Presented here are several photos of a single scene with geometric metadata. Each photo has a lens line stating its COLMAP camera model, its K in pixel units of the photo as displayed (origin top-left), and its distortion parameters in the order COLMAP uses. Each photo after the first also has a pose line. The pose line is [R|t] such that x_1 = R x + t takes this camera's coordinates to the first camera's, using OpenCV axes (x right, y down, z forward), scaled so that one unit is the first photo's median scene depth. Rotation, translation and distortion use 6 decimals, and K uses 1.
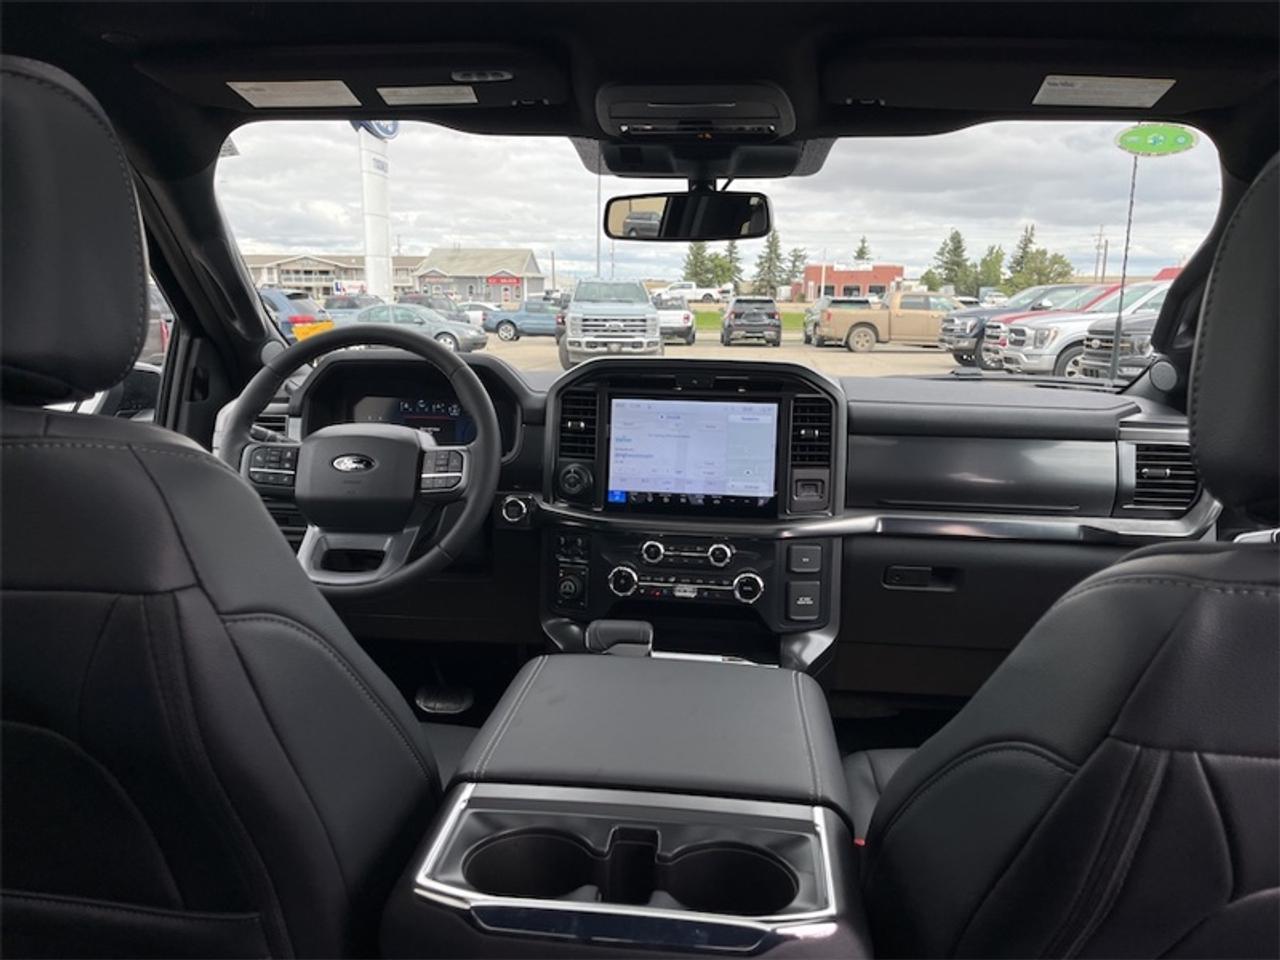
lens RADIAL K [[973.3, 0, 638.2], [0, 973.3, 470.5], [0, 0, 1]] dist [0.058237, -0.074156]
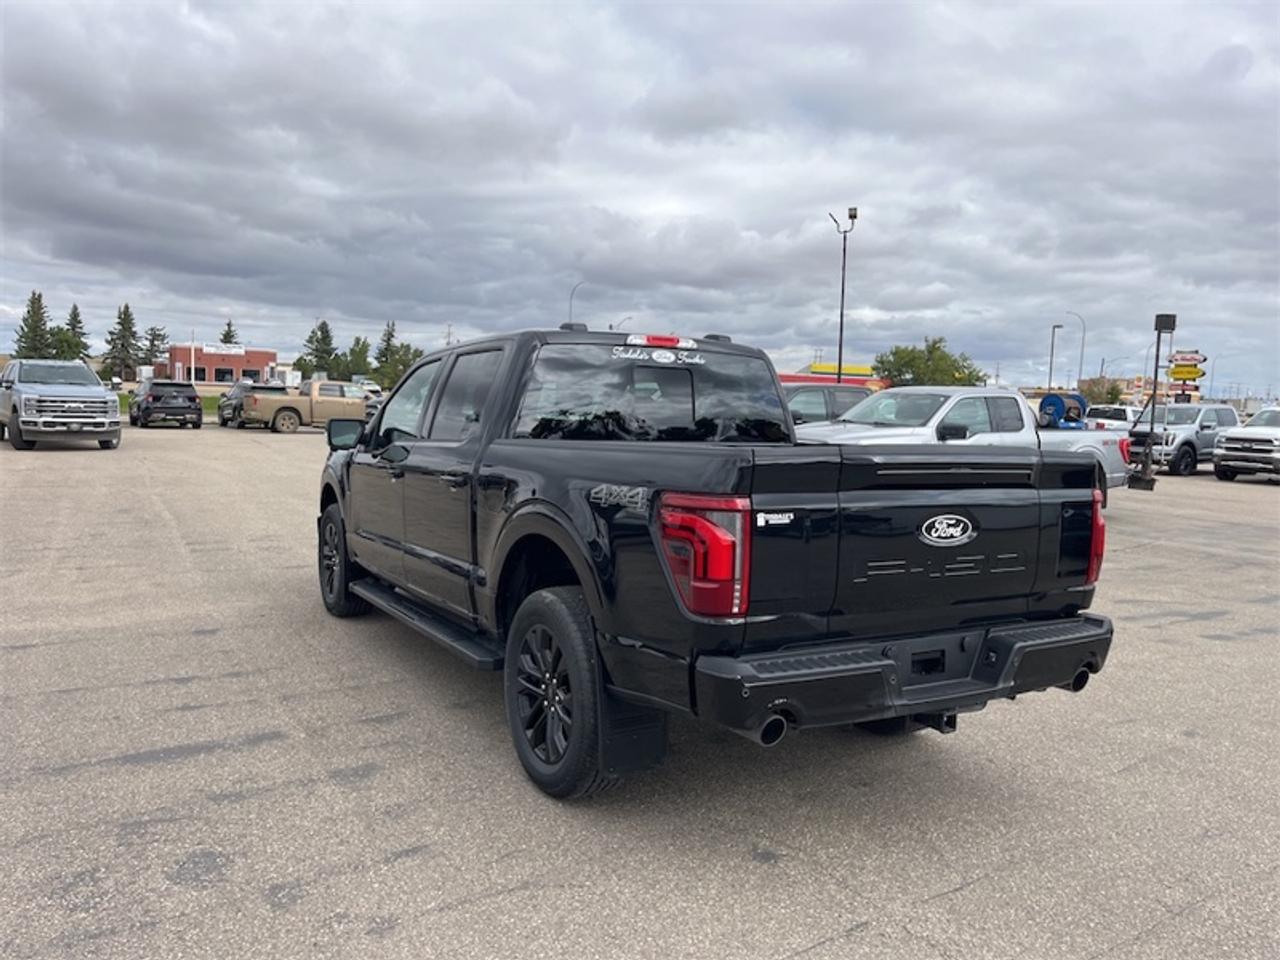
lens RADIAL K [[973.3, 0, 645.2], [0, 973.3, 476.3], [0, 0, 1]] dist [0.058237, -0.074156]
pose [[0.806684, -0.029642, 0.590239, -0.084465], [0.076626, 0.995557, -0.054727, 0.017958], [-0.585995, 0.089375, 0.805371, -0.119841]]
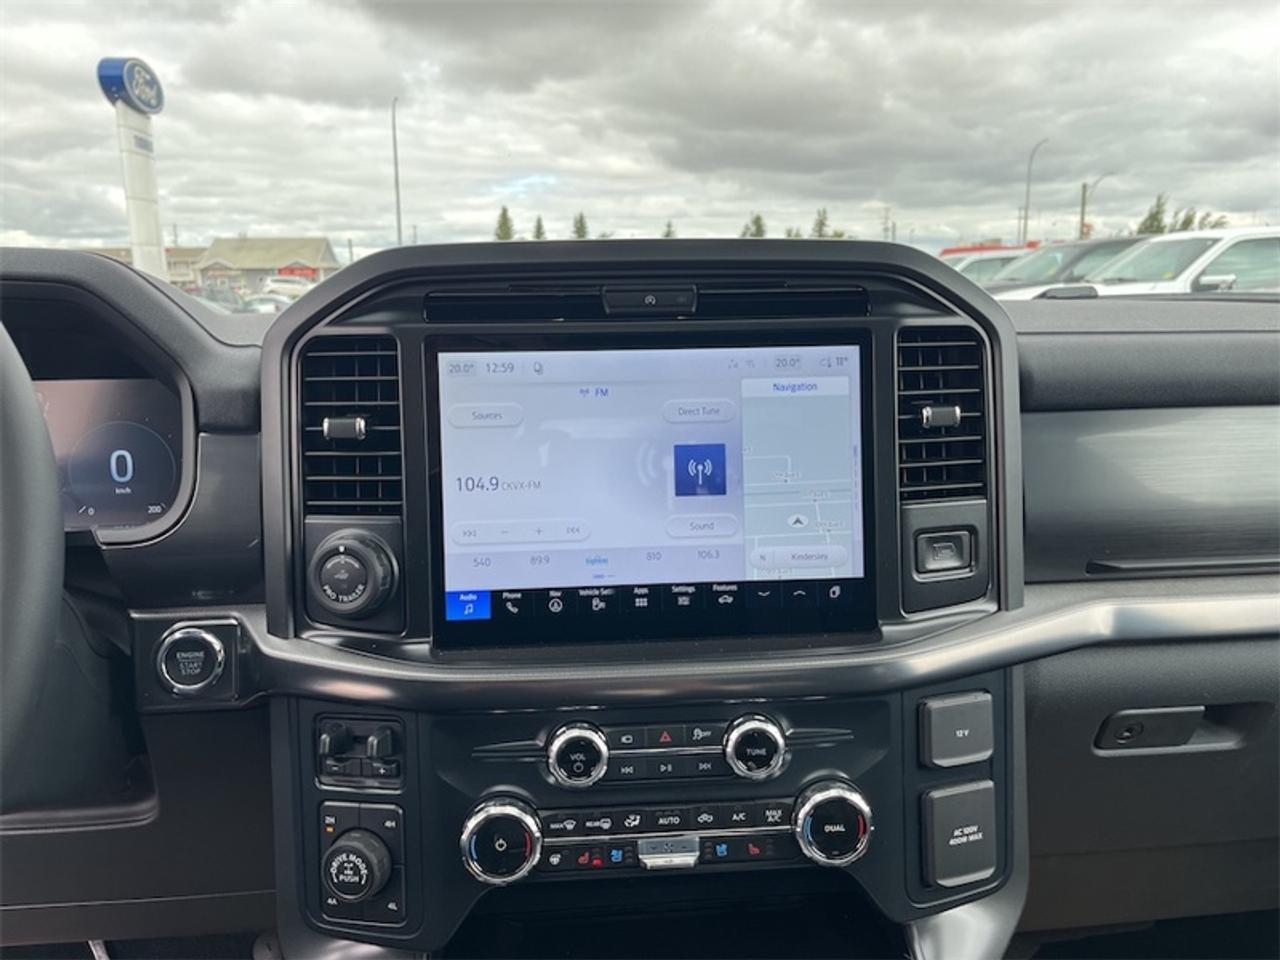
lens RADIAL K [[973.3, 0, 645.9], [0, 973.3, 489.7], [0, 0, 1]] dist [0.058237, -0.074156]
pose [[0.980150, -0.063814, 0.187705, -0.000873], [0.058092, 0.997668, 0.035835, -0.001092], [-0.189554, -0.024220, 0.981572, 0.023611]]
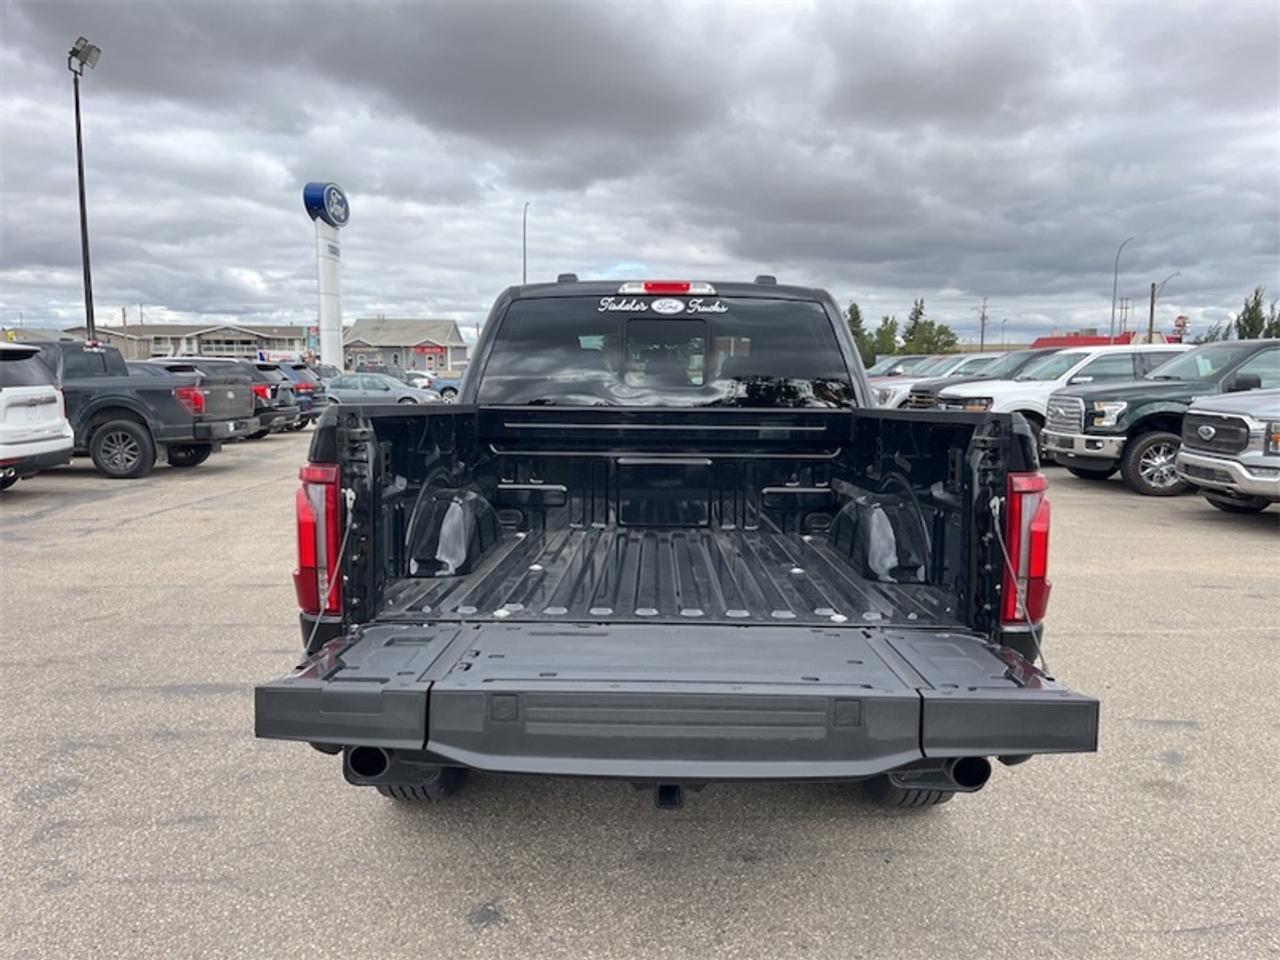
lens RADIAL K [[973.3, 0, 644.3], [0, 973.3, 472.5], [0, 0, 1]] dist [0.058237, -0.074156]
pose [[0.995798, -0.014678, 0.090392, -0.015531], [0.020572, 0.997698, -0.064622, 0.020993], [-0.089235, 0.066210, 0.993807, -0.126082]]
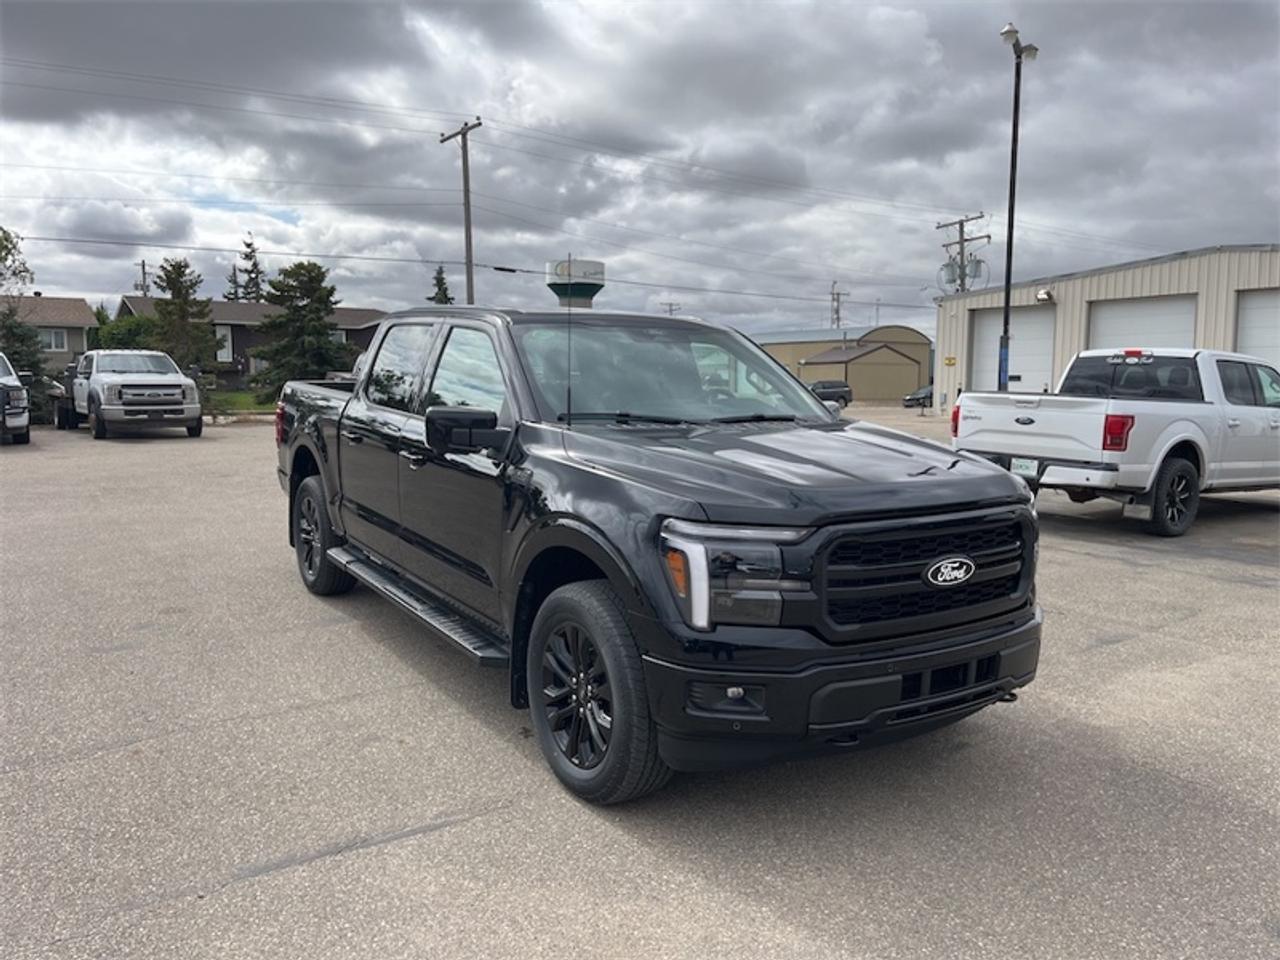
lens RADIAL K [[973.3, 0, 648.8], [0, 973.3, 478.1], [0, 0, 1]] dist [0.058237, -0.074156]
pose [[-0.776624, 0.047129, -0.628199, 0.086651], [-0.129437, 0.963984, 0.232340, -0.024541], [0.616524, 0.261753, -0.742552, 0.139463]]
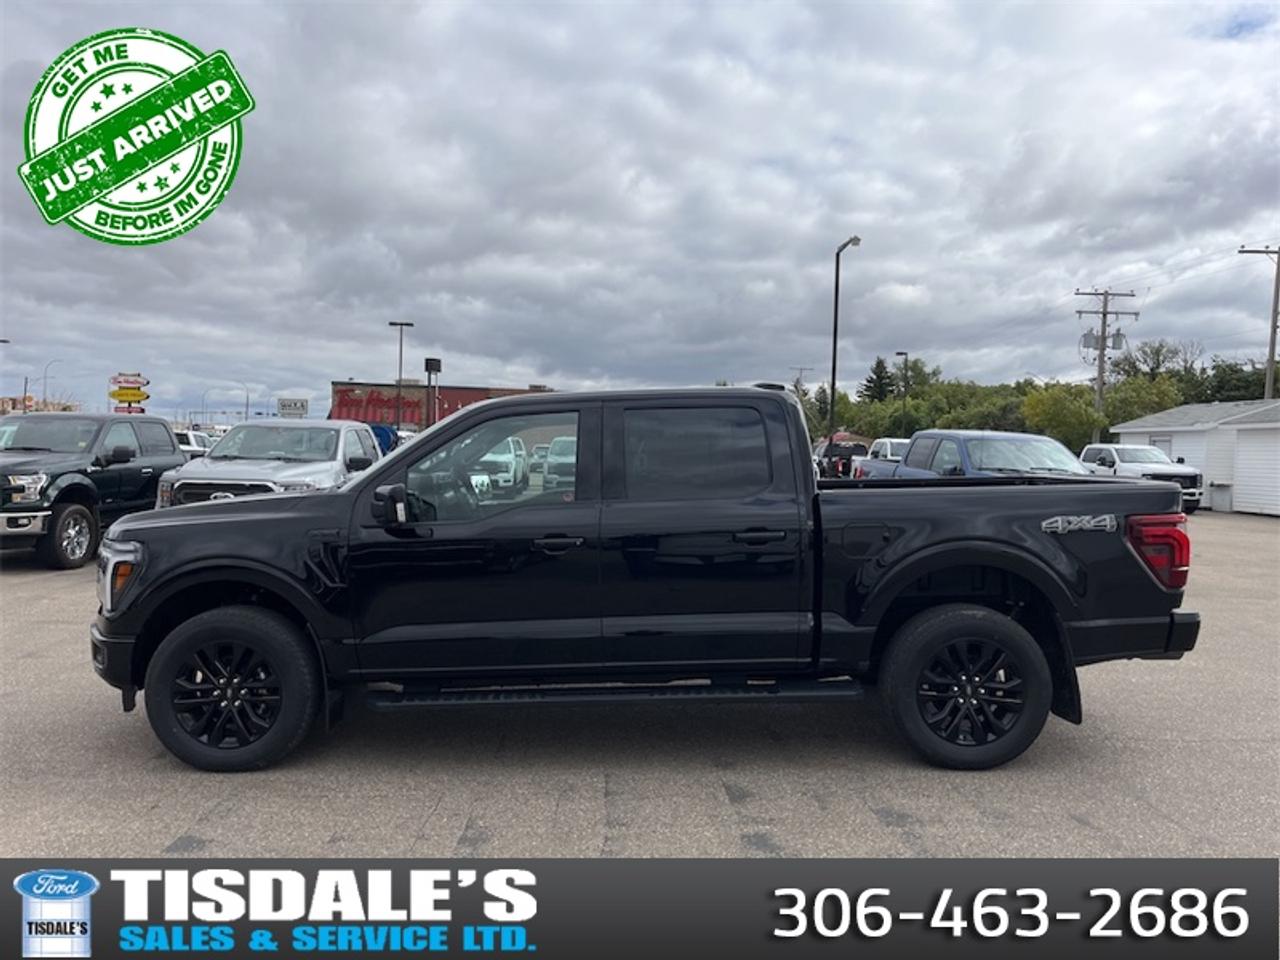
lens RADIAL K [[973.3, 0, 644.7], [0, 973.3, 483.2], [0, 0, 1]] dist [0.058237, -0.074156]
pose [[-0.109709, -0.049370, 0.992737, -0.156391], [0.155022, 0.985694, 0.066152, -0.008504], [-0.981800, 0.161154, -0.100486, 0.025895]]
